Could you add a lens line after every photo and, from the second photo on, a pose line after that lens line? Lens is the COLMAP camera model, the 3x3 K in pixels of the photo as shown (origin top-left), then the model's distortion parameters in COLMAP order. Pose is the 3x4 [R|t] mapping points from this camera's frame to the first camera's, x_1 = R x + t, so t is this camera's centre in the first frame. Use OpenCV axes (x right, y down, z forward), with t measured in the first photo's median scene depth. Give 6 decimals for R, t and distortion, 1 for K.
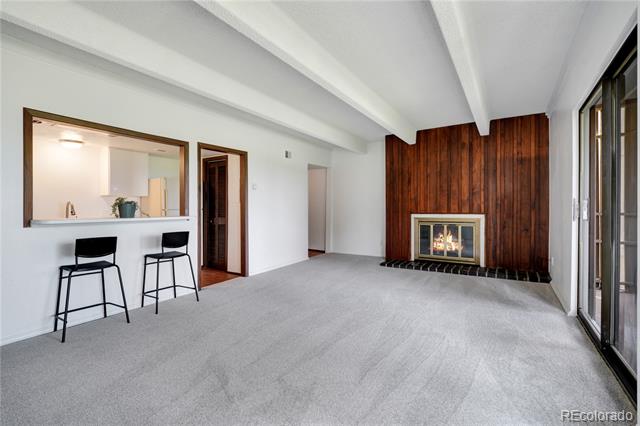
lens RADIAL K [[277.8, 0, 319.7], [0, 277.8, 211.4], [0, 0, 1]] dist [0.008623, 0.000140]
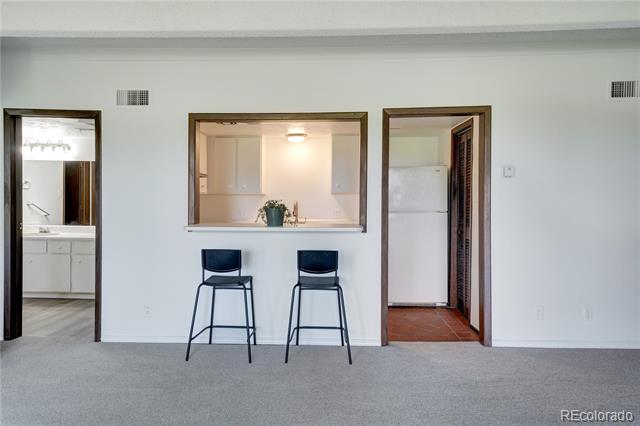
lens RADIAL K [[432.5, 0, 320.2], [0, 432.5, 210.3], [0, 0, 1]] dist [0.008407, 0.002102]
pose [[0.514366, 0.012838, -0.857475, 0.268506], [-0.014778, 0.999872, 0.006105, -0.019644], [0.857444, 0.009532, 0.514490, 0.310866]]
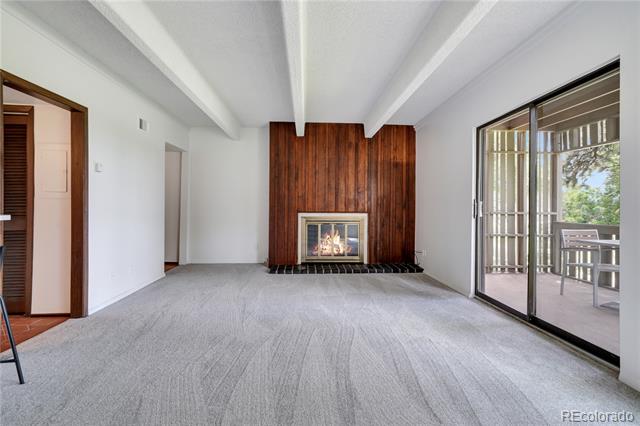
lens RADIAL K [[308.2, 0, 318.5], [0, 308.2, 211.3], [0, 0, 1]] dist [0.017976, -0.000406]
pose [[0.822992, 0.004856, 0.568032, -0.229802], [-0.006680, 0.999977, 0.001129, 0.003040], [-0.568013, -0.004724, 0.823006, 0.161170]]
